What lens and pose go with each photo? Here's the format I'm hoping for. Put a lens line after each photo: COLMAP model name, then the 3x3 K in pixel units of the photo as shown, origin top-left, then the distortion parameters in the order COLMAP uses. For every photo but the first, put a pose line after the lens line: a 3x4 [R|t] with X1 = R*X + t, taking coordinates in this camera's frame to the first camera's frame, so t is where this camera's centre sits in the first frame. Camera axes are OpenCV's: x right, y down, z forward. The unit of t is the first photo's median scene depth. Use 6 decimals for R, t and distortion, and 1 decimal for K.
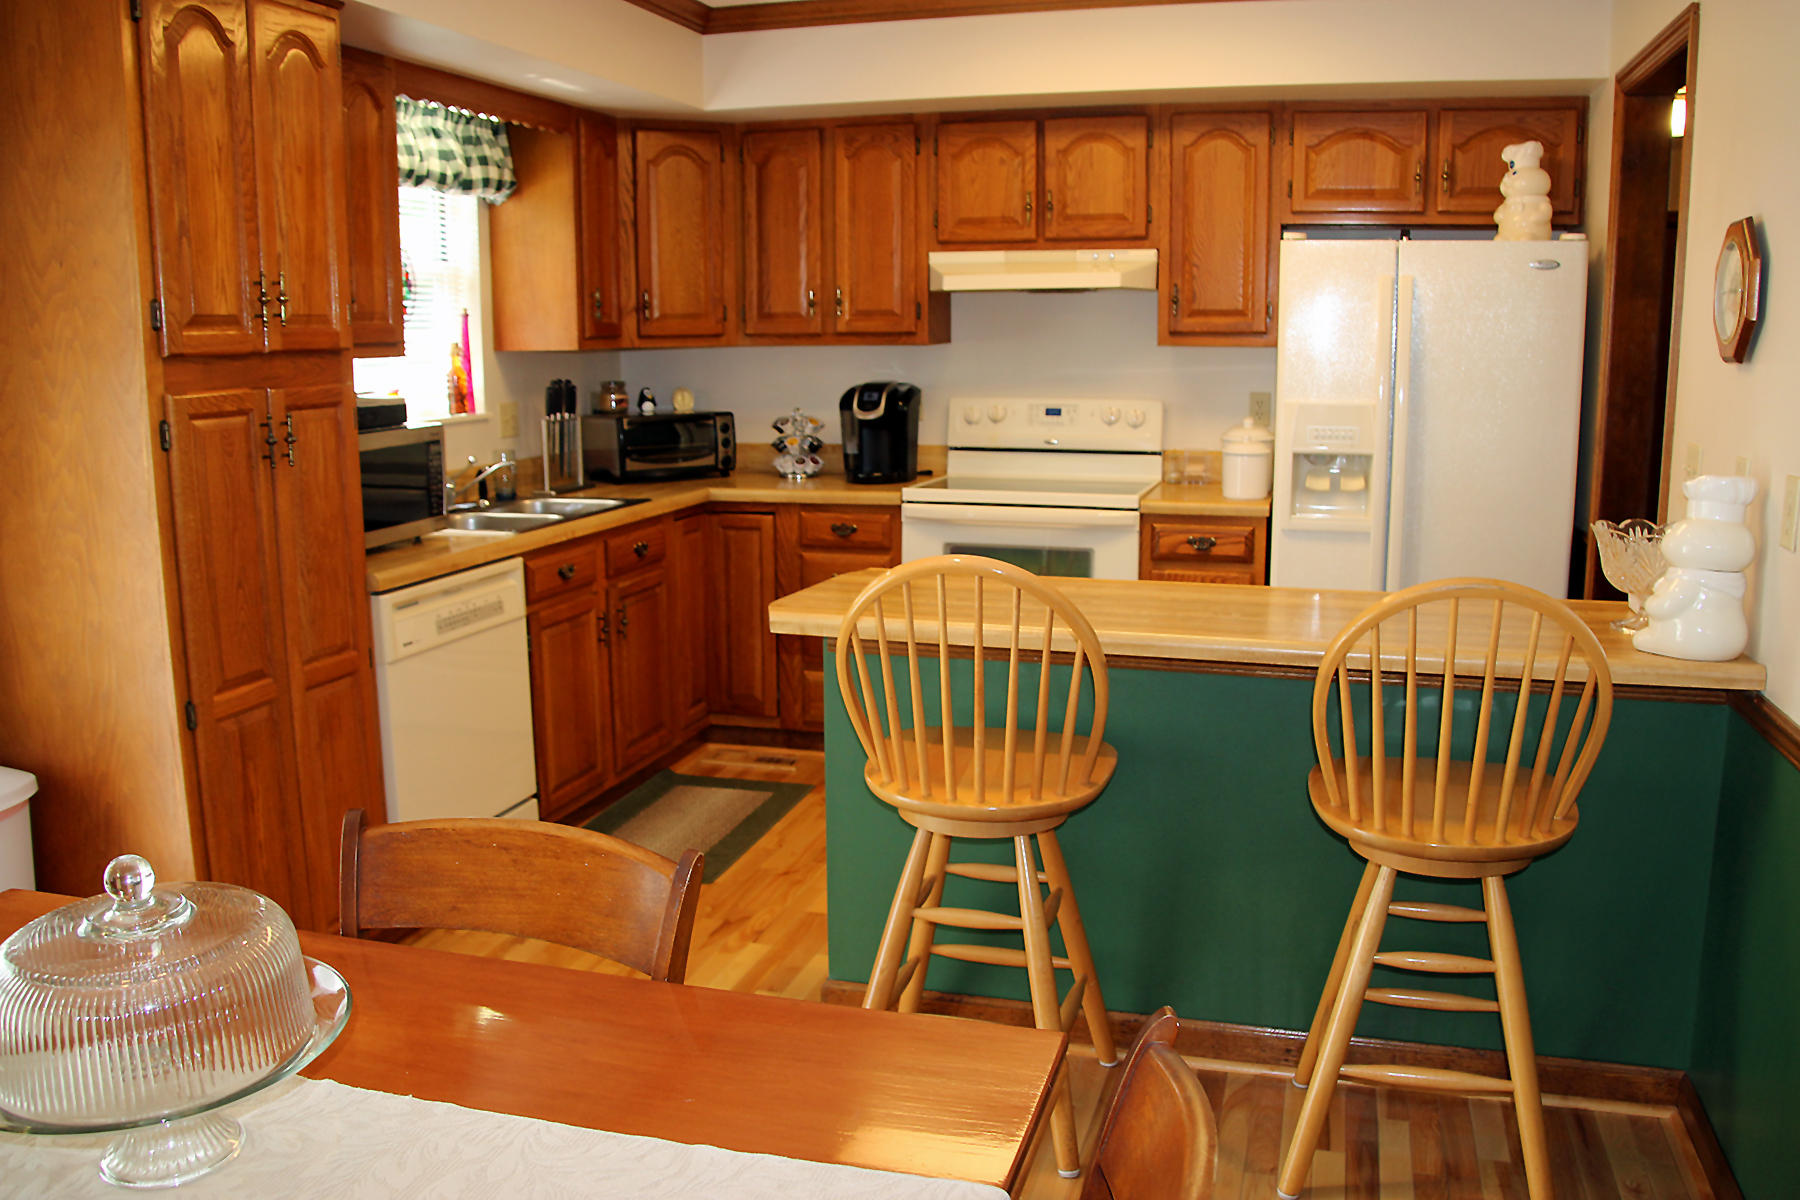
lens RADIAL K [[1500.5, 0, 900.0], [0, 1500.5, 600.0], [0, 0, 1]] dist [-0.199691, 0.156537]
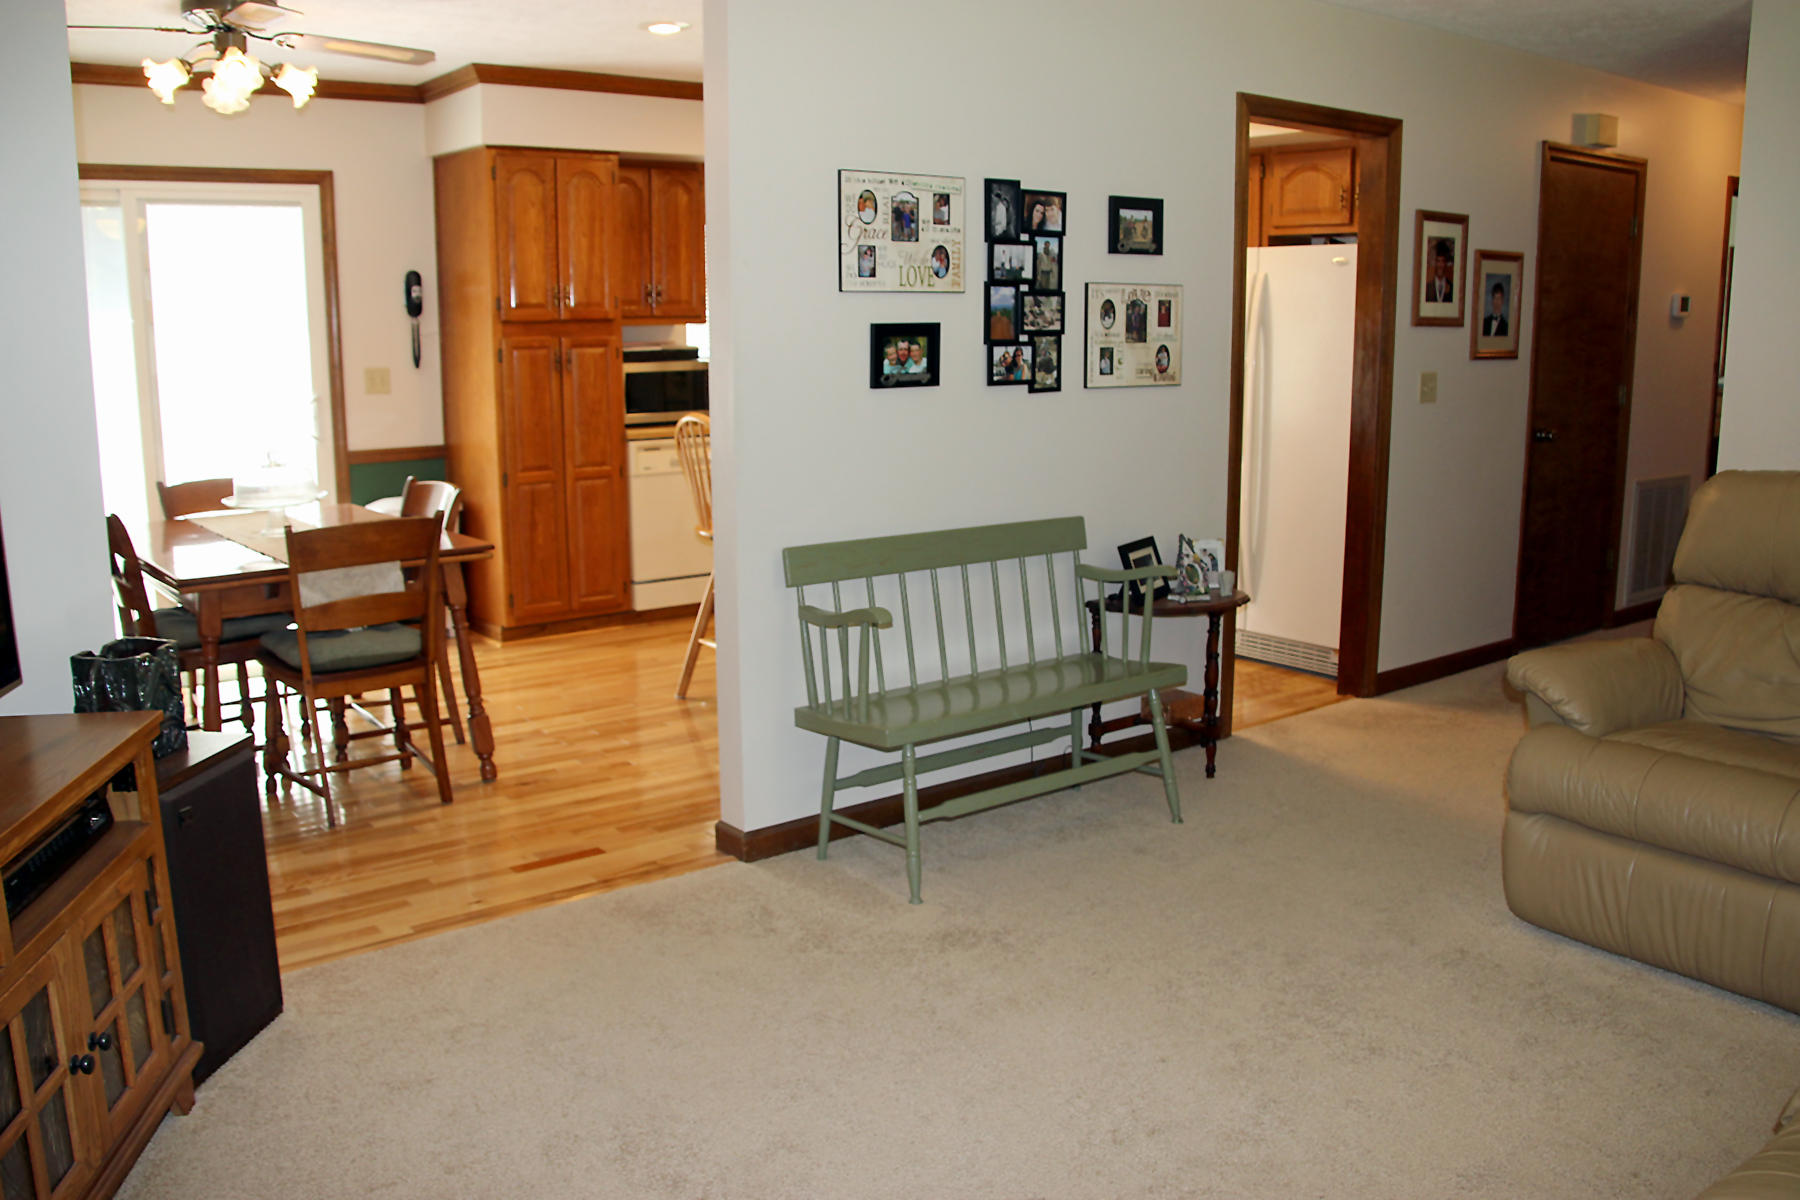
lens RADIAL K [[1500.5, 0, 900.0], [0, 1500.5, 600.0], [0, 0, 1]] dist [-0.199691, 0.156537]
pose [[0.803272, 0.113837, -0.584633, 1.238727], [-0.107449, 0.993157, 0.045751, 0.084953], [0.585840, 0.026067, 0.810007, -0.459907]]
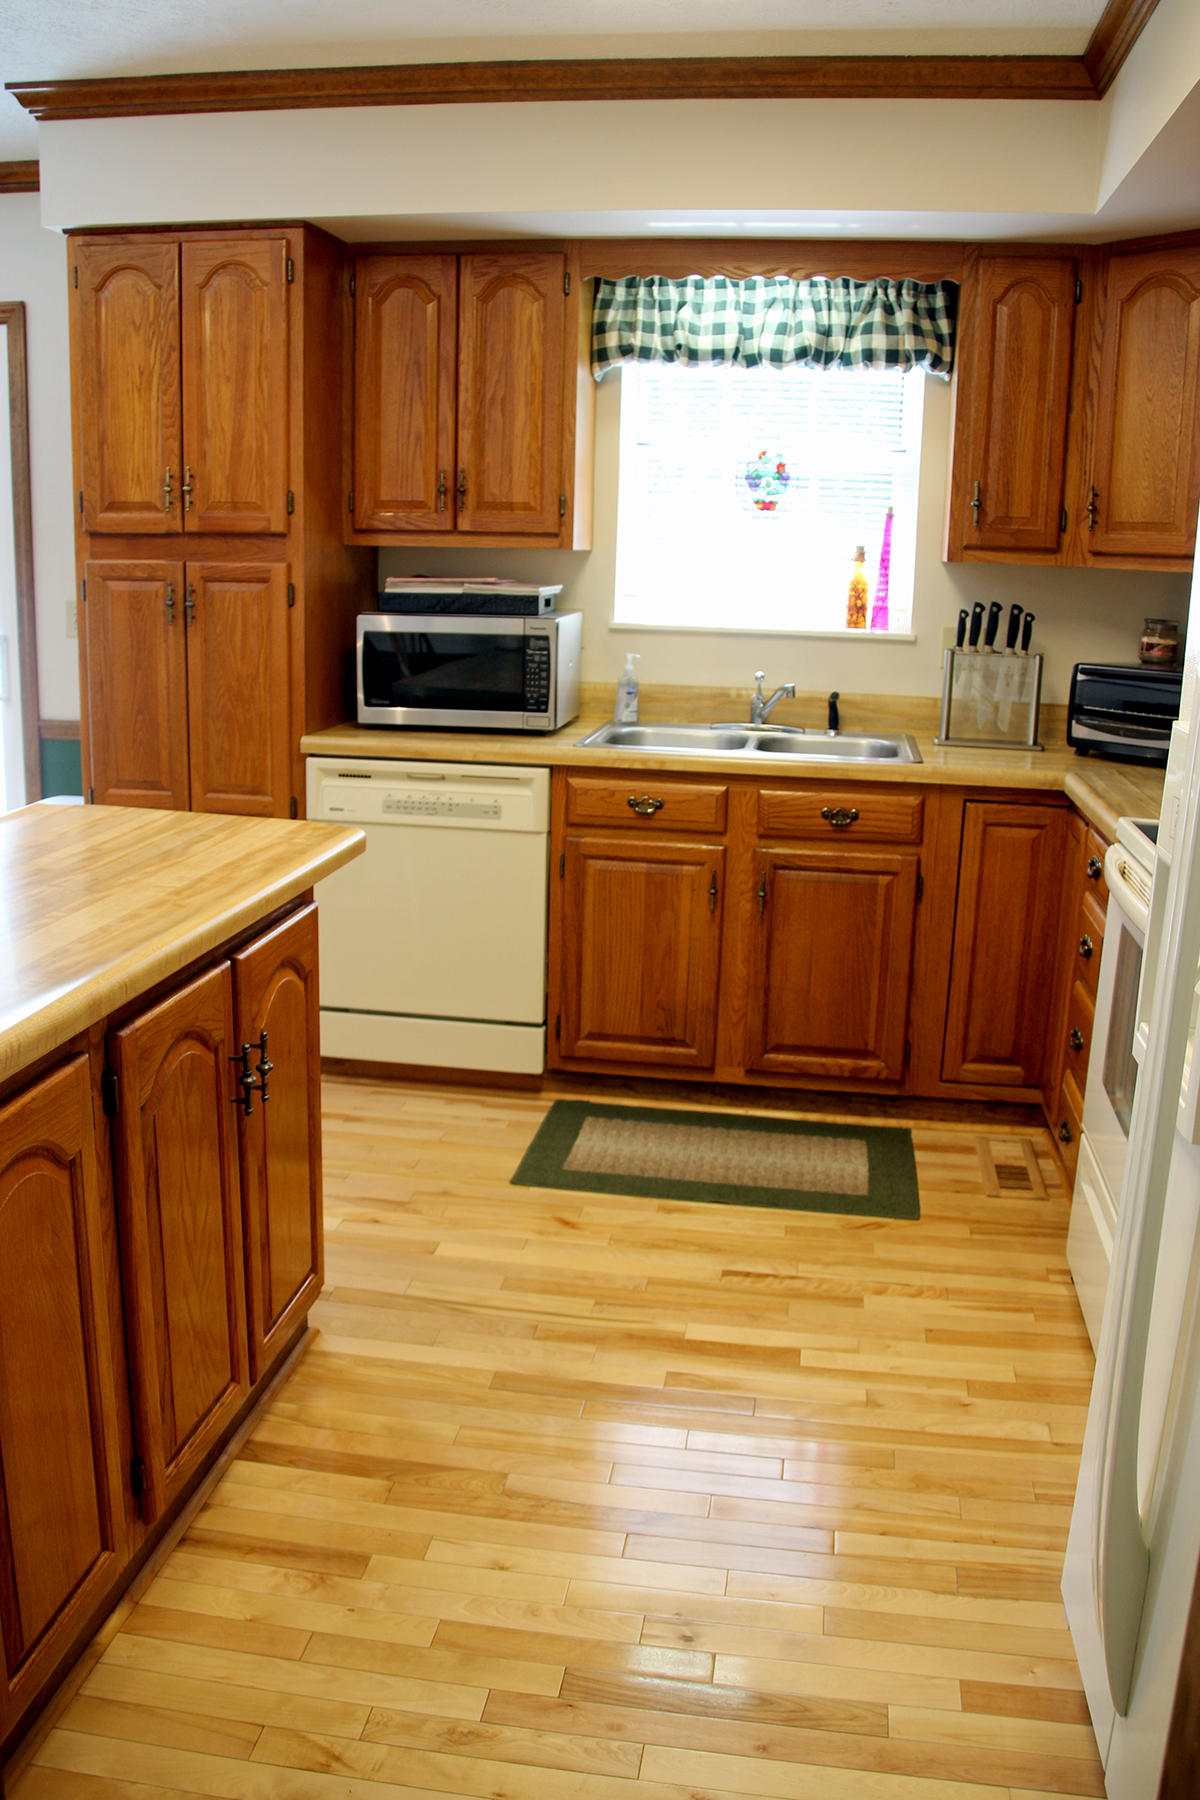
lens RADIAL K [[1500.5, 0, 600.0], [0, 1500.5, 900.0], [0, 0, 1]] dist [-0.199691, 0.156537]
pose [[0.129210, 0.236624, -0.962971, 0.833098], [-0.201930, 0.957043, 0.208072, -0.190026], [0.970839, 0.167568, 0.171441, 1.111131]]
